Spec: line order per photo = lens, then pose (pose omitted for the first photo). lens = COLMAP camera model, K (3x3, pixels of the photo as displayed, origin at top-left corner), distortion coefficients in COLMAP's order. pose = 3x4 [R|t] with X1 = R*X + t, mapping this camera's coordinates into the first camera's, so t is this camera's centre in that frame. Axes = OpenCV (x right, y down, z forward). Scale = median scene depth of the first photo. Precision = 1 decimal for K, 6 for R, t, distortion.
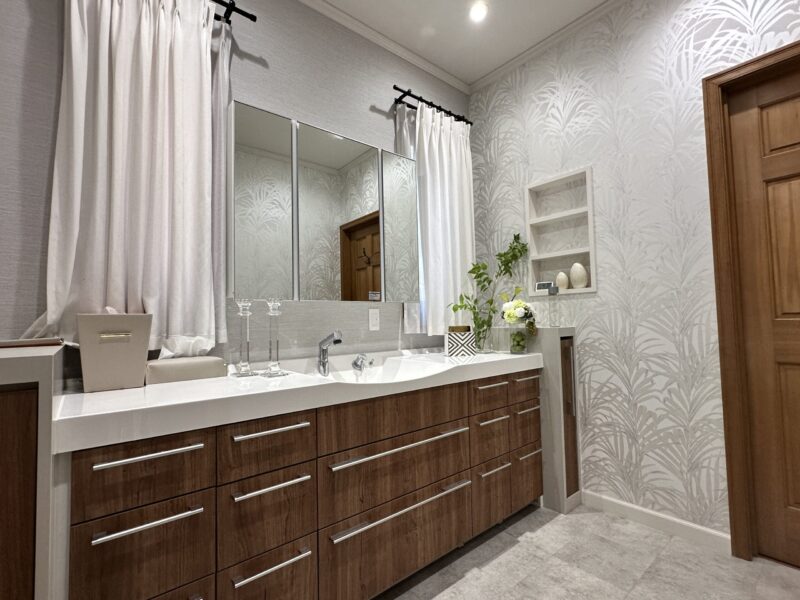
lens RADIAL K [[382.2, 0, 400.0], [0, 382.2, 300.0], [0, 0, 1]] dist [-0.003184, 0.001078]
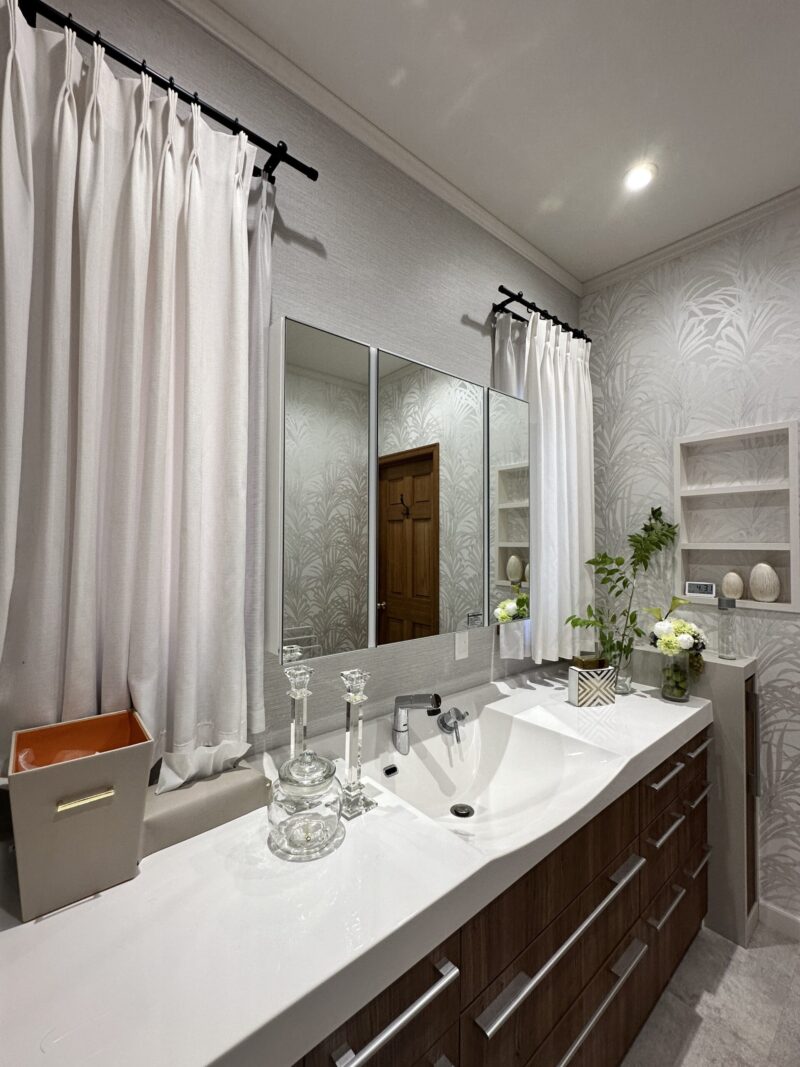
lens RADIAL K [[446.4, 0, 396.2], [0, 446.4, 524.1], [0, 0, 1]] dist [-0.001714, -0.000077]
pose [[0.999527, 0.028411, 0.011808, -0.198153], [-0.028686, 0.999306, 0.023774, -0.171735], [-0.011124, -0.024101, 0.999648, 0.233346]]
